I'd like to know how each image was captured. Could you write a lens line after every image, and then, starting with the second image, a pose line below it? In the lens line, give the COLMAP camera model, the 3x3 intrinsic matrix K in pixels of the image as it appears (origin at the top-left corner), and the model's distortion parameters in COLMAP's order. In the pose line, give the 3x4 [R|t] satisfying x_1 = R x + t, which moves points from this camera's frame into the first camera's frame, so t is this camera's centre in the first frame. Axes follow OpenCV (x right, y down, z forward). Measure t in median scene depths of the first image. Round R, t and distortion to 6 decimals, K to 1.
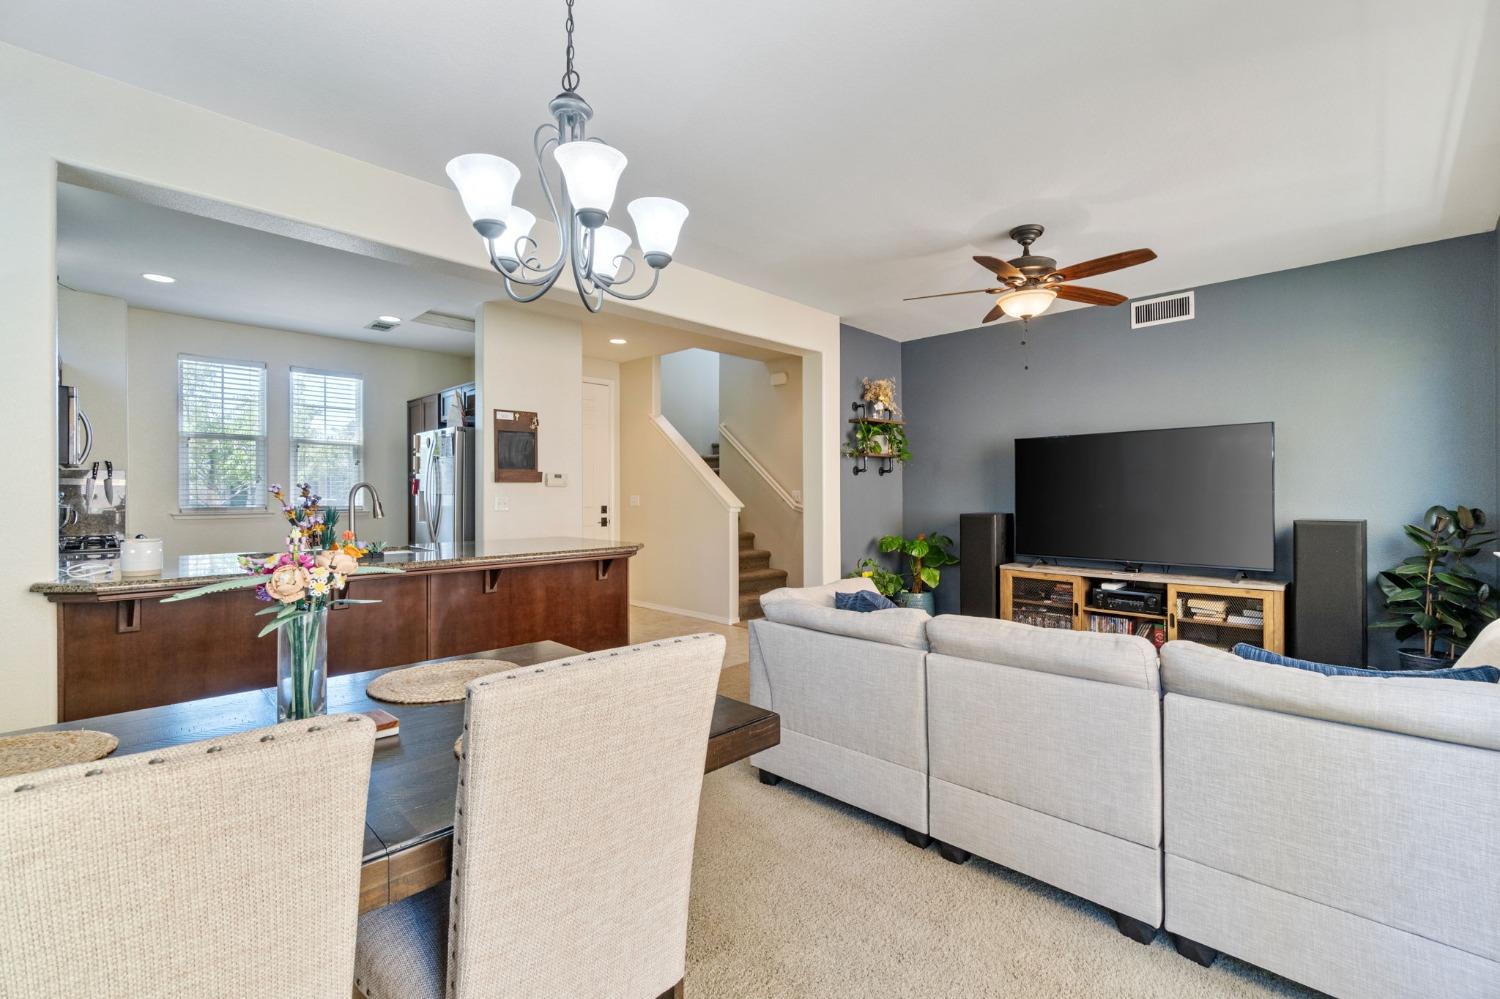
lens RADIAL K [[647.6, 0, 752.7], [0, 647.6, 494.3], [0, 0, 1]] dist [-0.008123, 0.002275]
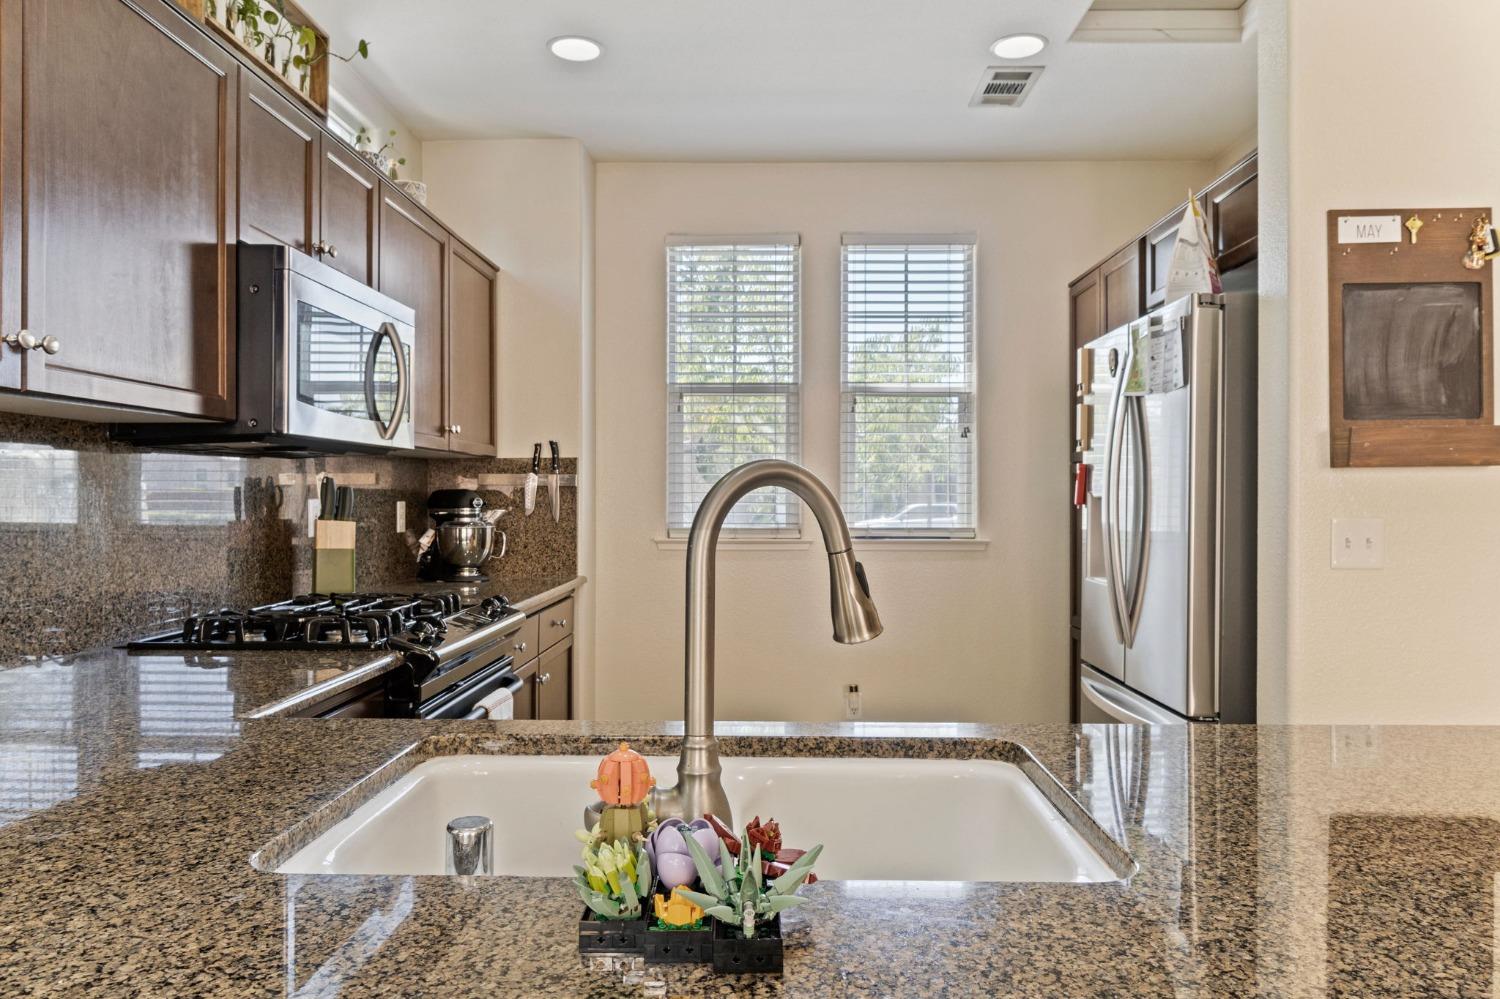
lens RADIAL K [[1016.0, 0, 756.7], [0, 1016.0, 495.8], [0, 0, 1]] dist [-0.006977, -0.002361]
pose [[0.687465, 0.001372, -0.726216, -0.248556], [-0.003535, 0.999993, -0.001457, -0.004417], [0.726209, 0.003568, 0.687465, 0.509649]]
